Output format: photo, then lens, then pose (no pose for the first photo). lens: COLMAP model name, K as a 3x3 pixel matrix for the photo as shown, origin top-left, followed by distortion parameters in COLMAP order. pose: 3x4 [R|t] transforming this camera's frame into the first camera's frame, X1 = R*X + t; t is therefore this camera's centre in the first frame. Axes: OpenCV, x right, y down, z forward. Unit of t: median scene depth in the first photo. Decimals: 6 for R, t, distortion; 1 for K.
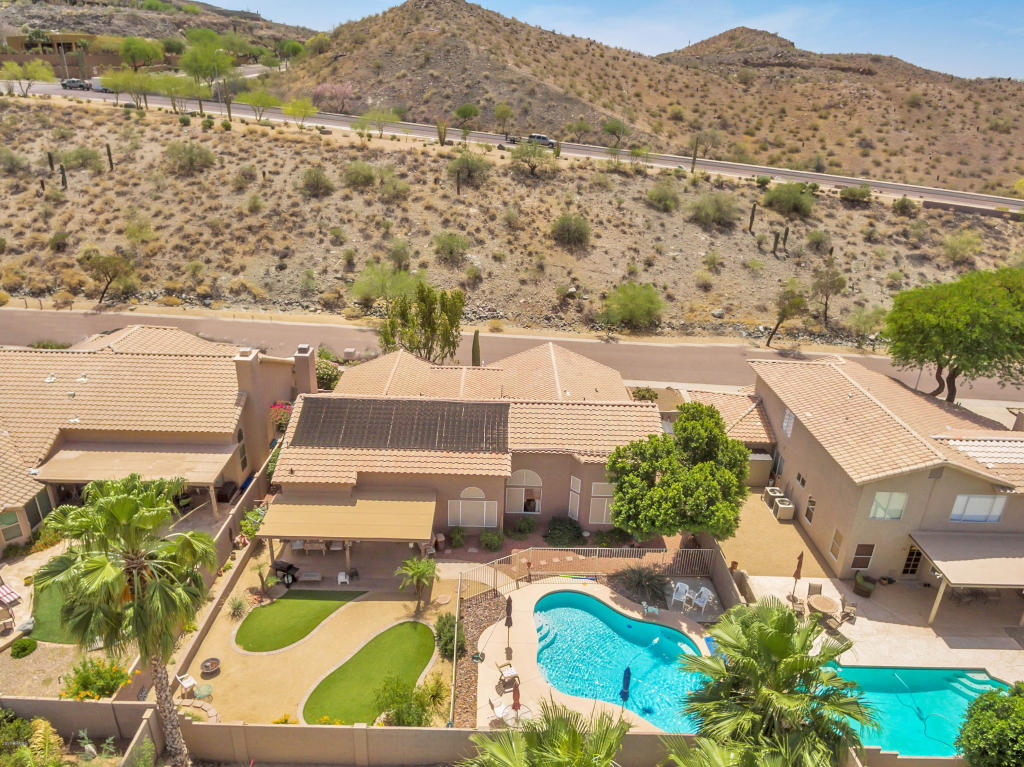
lens RADIAL K [[712.7, 0, 510.4], [0, 712.7, 388.4], [0, 0, 1]] dist [0.049118, -0.065340]
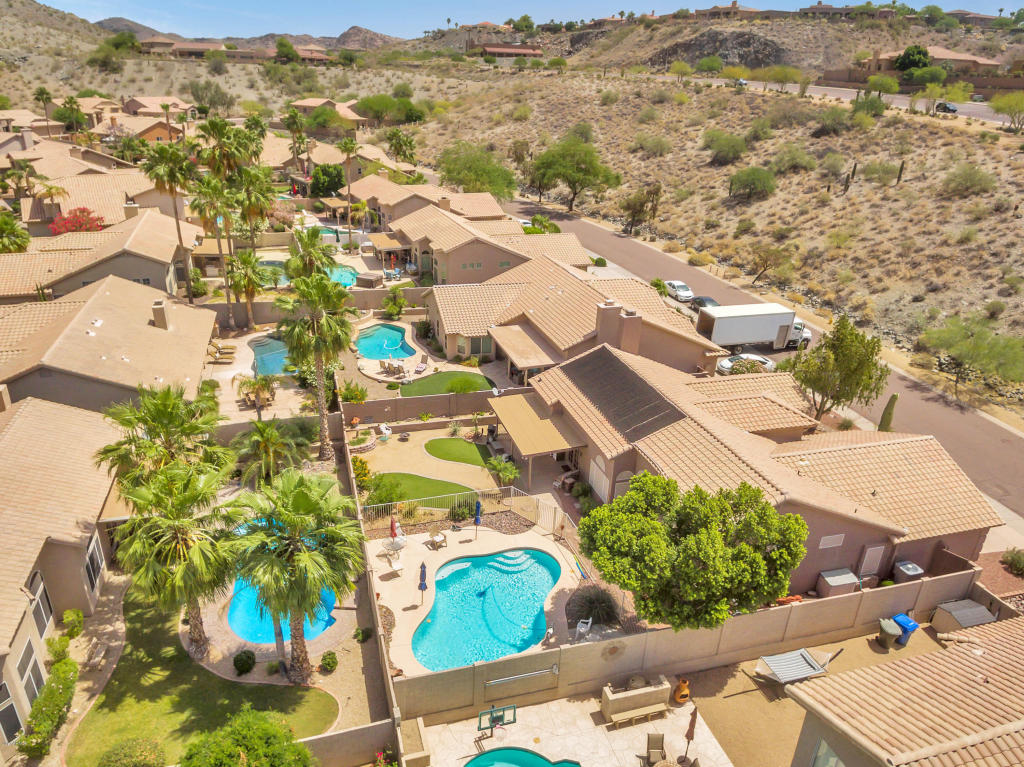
lens RADIAL K [[709.3, 0, 506.4], [0, 709.3, 402.3], [0, 0, 1]] dist [0.046297, -0.059425]
pose [[0.285678, 0.381796, -0.878988, 0.854370], [-0.396204, 0.882208, 0.254424, -0.160809], [0.872588, 0.275575, 0.403297, 0.402422]]
